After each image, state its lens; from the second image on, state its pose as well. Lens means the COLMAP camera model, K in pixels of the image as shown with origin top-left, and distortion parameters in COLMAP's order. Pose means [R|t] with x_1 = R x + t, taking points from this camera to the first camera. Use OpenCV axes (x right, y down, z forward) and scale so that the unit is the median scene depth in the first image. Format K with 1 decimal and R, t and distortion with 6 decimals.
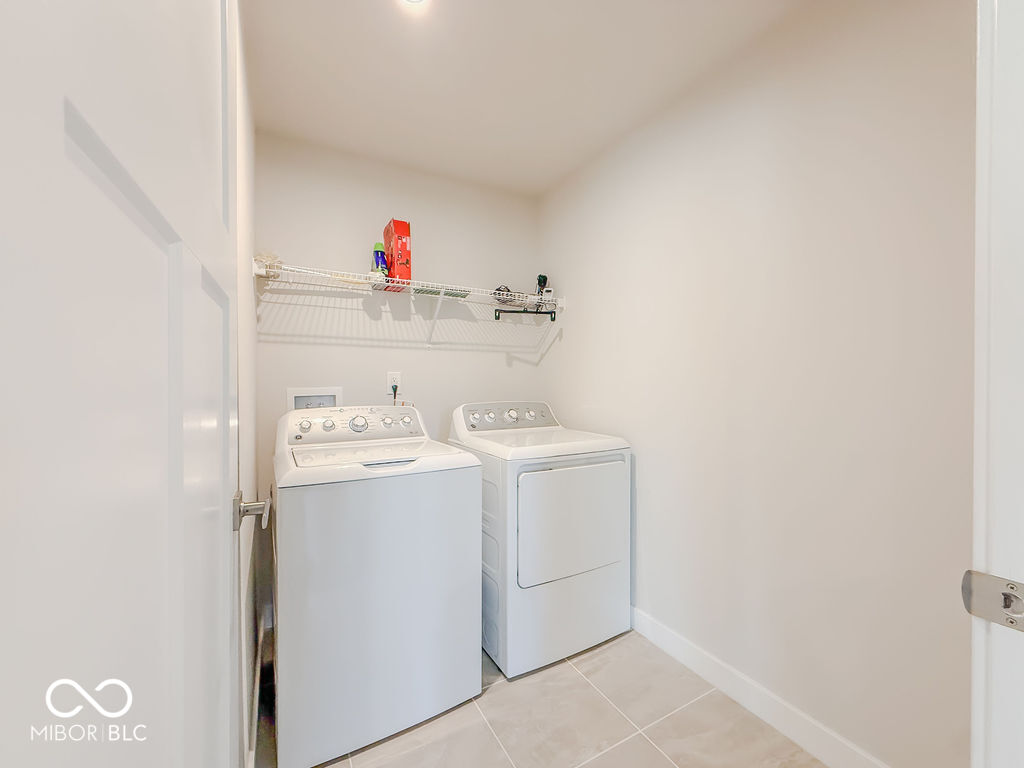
lens RADIAL K [[417.0, 0, 502.0], [0, 417.0, 384.1], [0, 0, 1]] dist [0.000449, 0.000393]
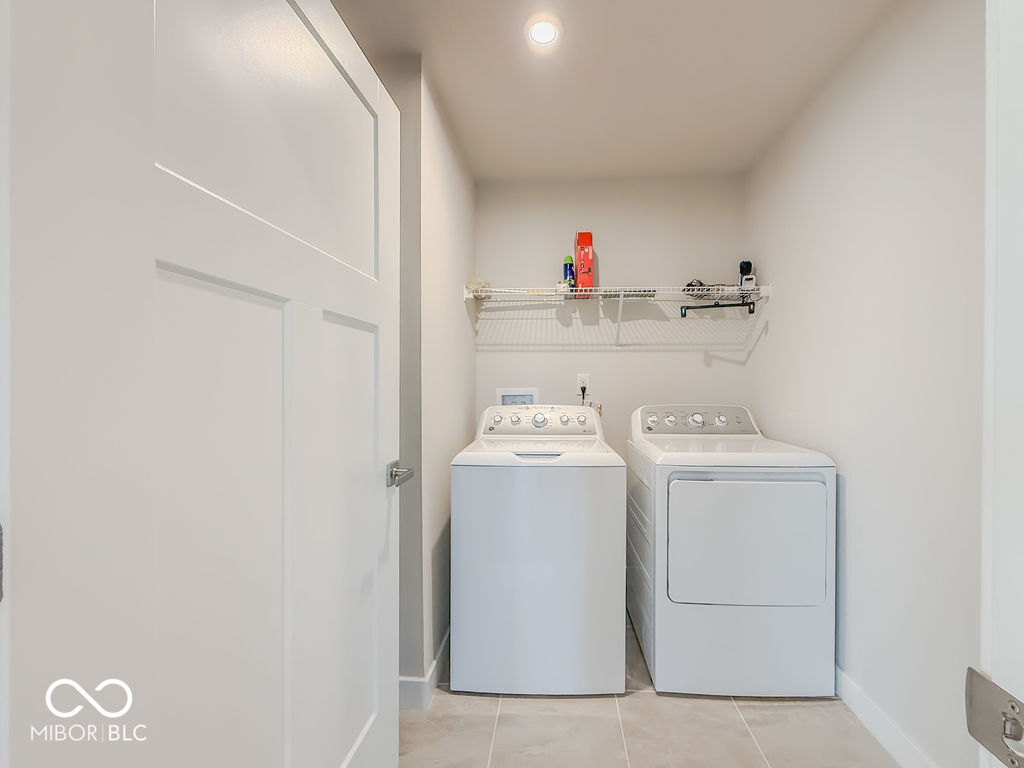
lens RADIAL K [[417.0, 0, 526.8], [0, 417.0, 385.7], [0, 0, 1]] dist [0.000449, 0.000393]
pose [[0.845102, 0.003532, -0.534594, 0.206566], [-0.003907, 0.999992, 0.000430, 0.001006], [0.534592, 0.001725, 0.845109, 0.018268]]
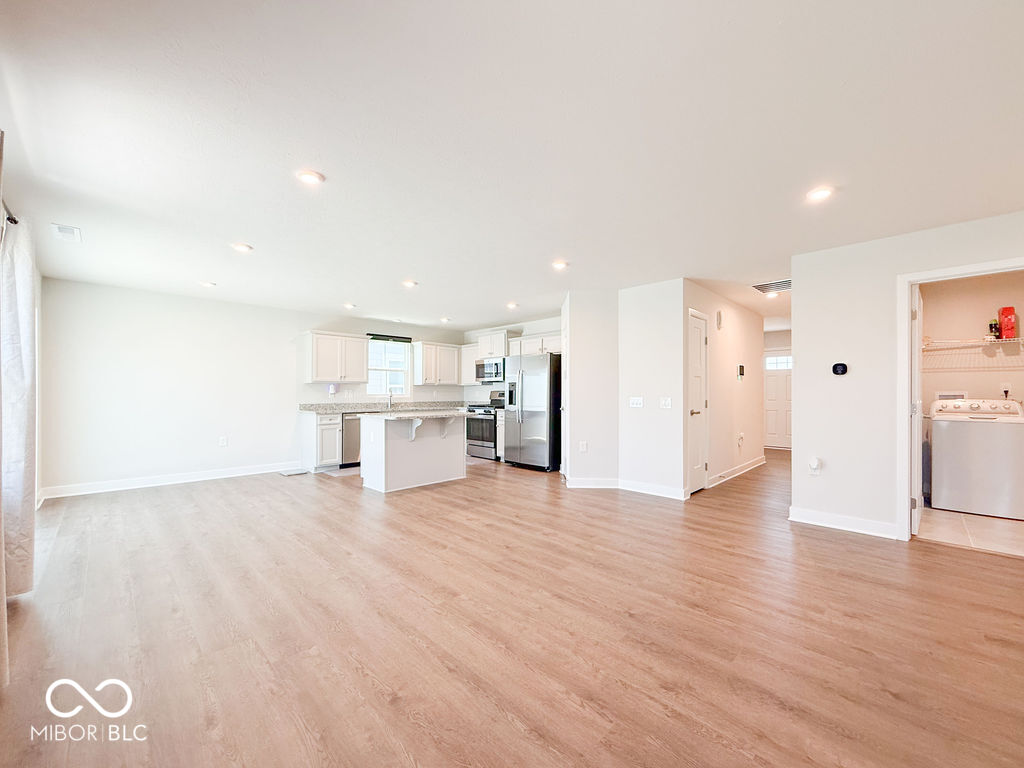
lens RADIAL K [[417.0, 0, 515.1], [0, 417.0, 388.9], [0, 0, 1]] dist [0.000449, 0.000393]
pose [[0.305247, -0.001390, -0.952272, 0.946549], [-0.008197, 0.999958, -0.004087, 0.023649], [0.952238, 0.009053, 0.305223, -1.862959]]
